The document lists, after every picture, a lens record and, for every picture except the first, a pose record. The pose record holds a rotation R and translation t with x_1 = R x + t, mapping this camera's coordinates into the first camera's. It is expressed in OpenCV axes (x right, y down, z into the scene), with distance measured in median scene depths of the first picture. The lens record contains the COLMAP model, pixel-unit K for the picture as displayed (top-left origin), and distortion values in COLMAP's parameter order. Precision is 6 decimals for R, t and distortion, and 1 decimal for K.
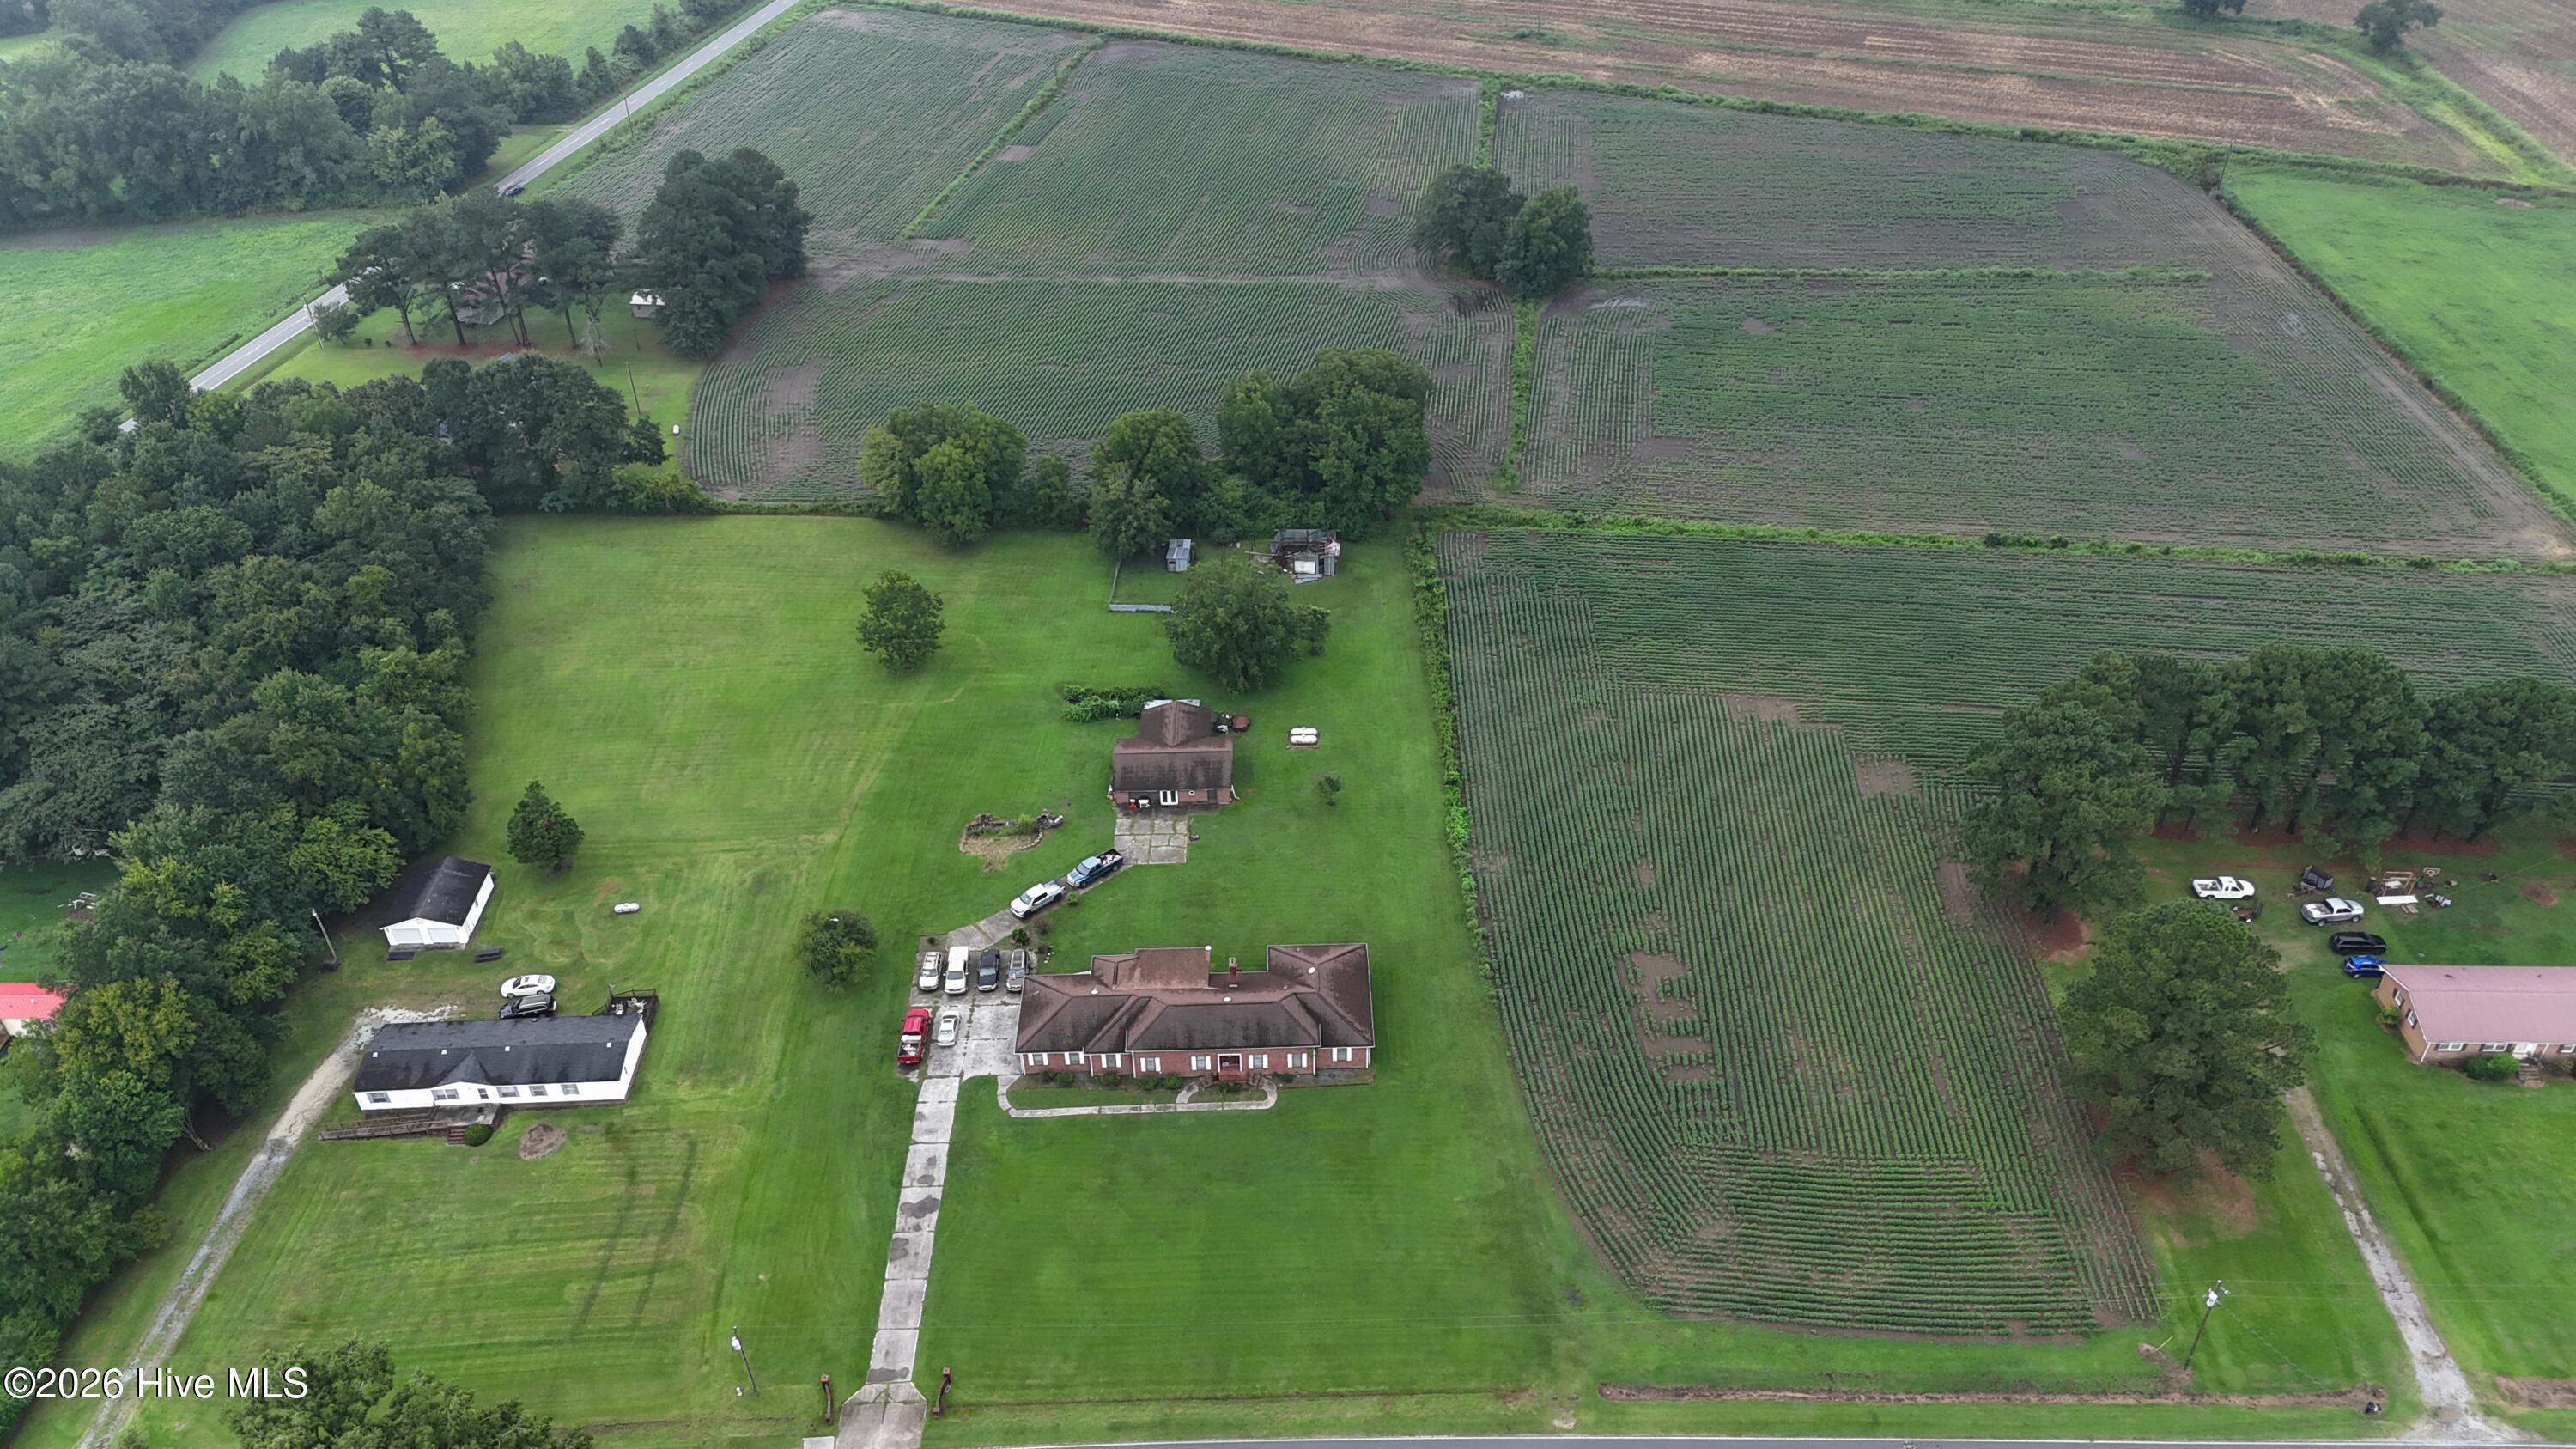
lens RADIAL K [[1917.4, 0, 1297.3], [0, 1917.4, 691.9], [0, 0, 1]] dist [0.074693, -0.067515]
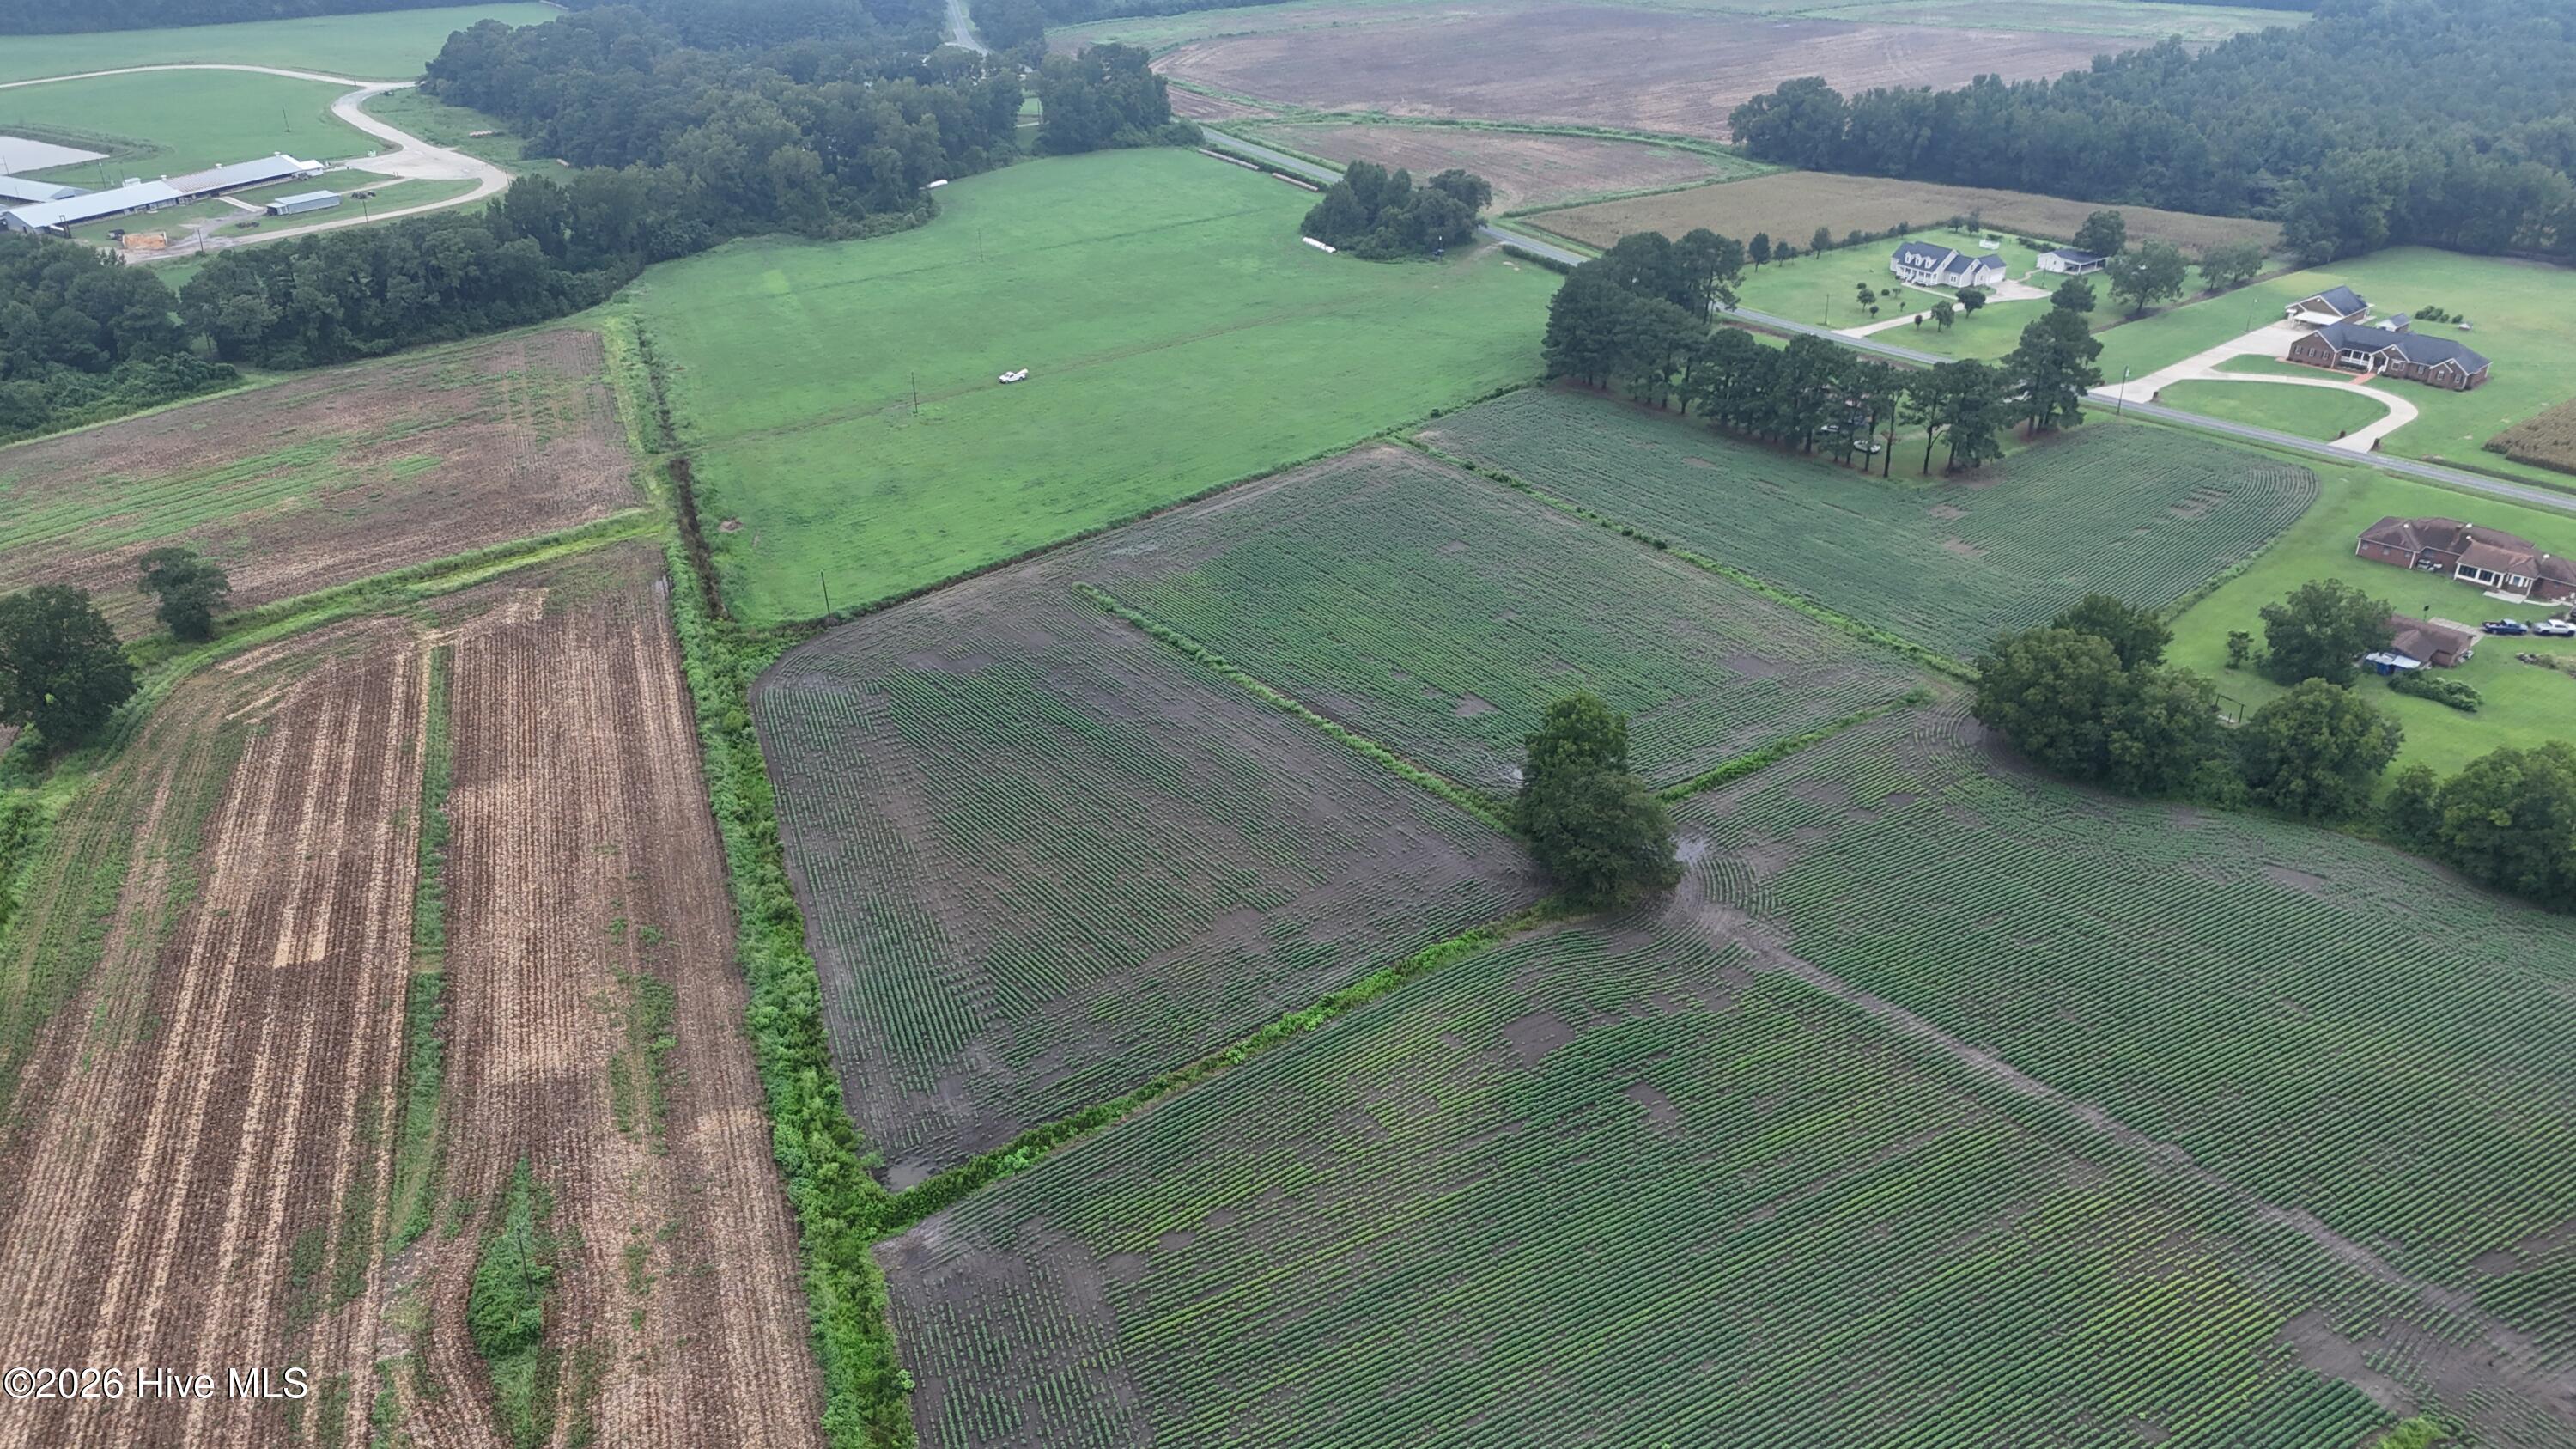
lens RADIAL K [[1884.2, 0, 1297.8], [0, 1884.2, 729.1], [0, 0, 1]] dist [0.072763, -0.064180]
pose [[-0.689143, -0.321985, 0.649159, -0.427697], [0.431645, 0.537161, 0.724665, -1.275020], [-0.582035, 0.779604, -0.231197, 1.846229]]
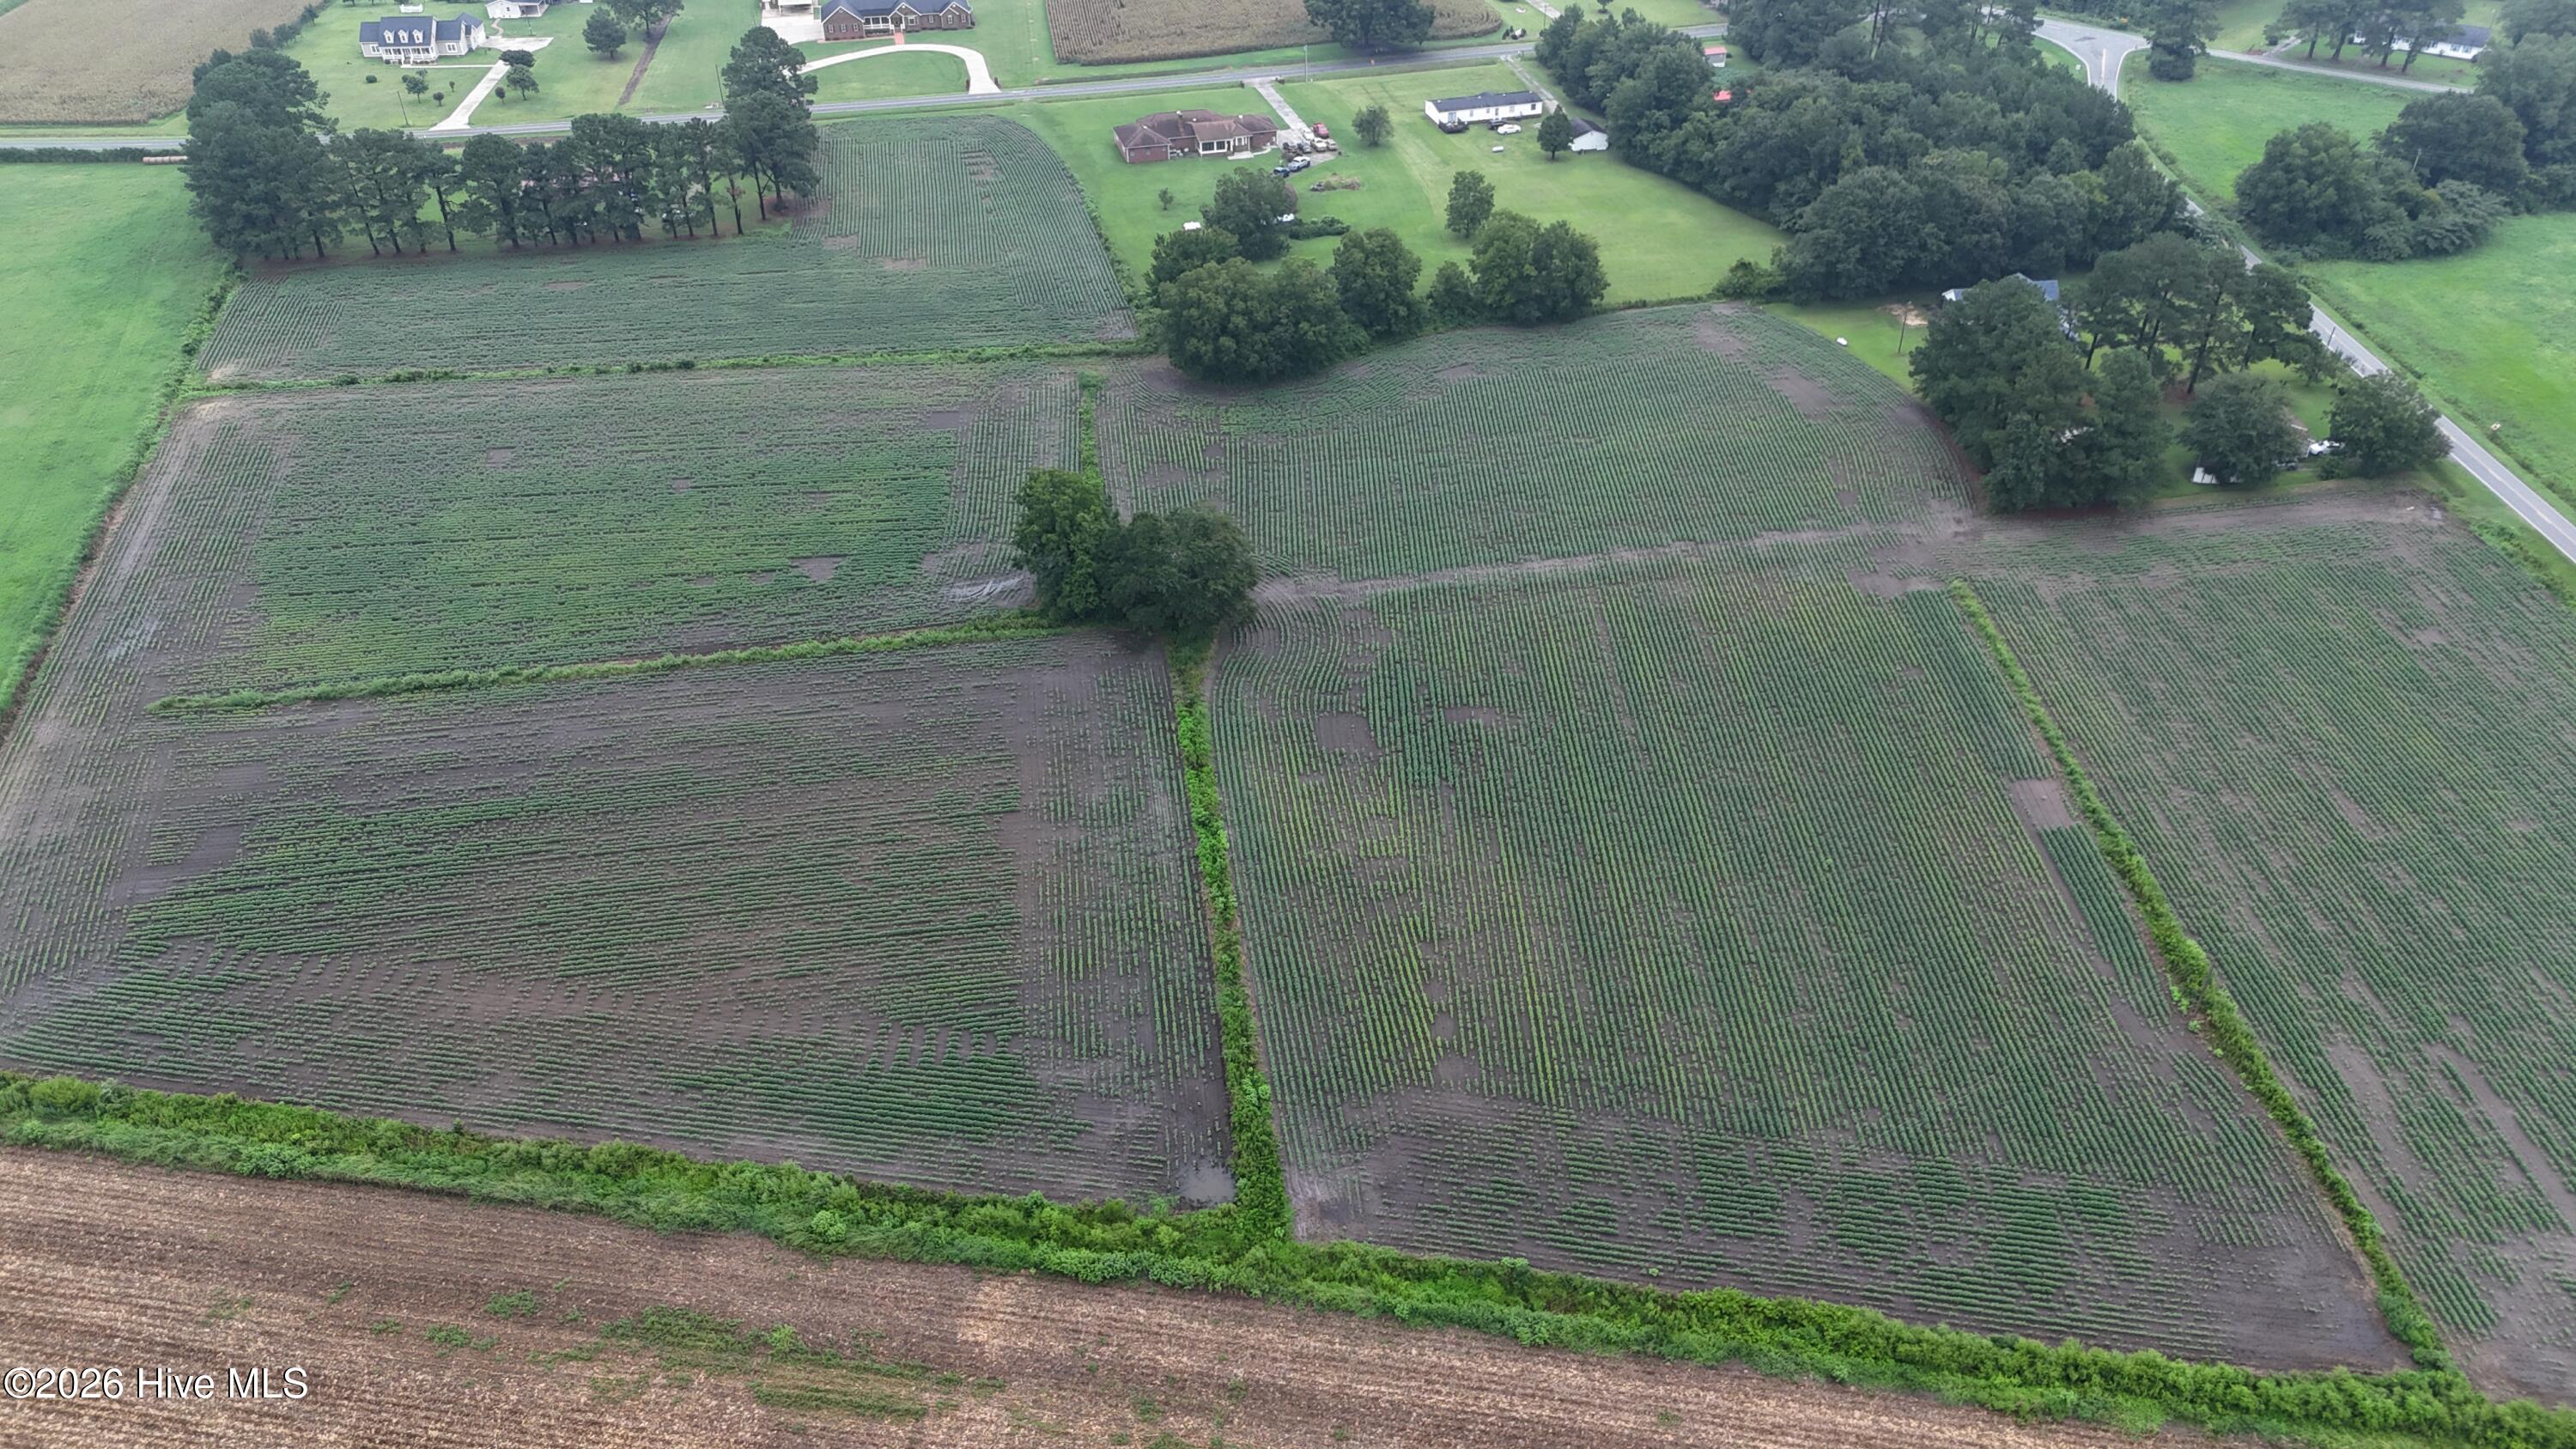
lens RADIAL K [[1884.2, 0, 1297.8], [0, 1884.2, 729.1], [0, 0, 1]] dist [0.072763, -0.064180]
pose [[-0.970400, 0.154871, -0.185309, 0.291367], [-0.122778, 0.344386, 0.930765, -1.386474], [0.207966, 0.925966, -0.315177, 1.990402]]
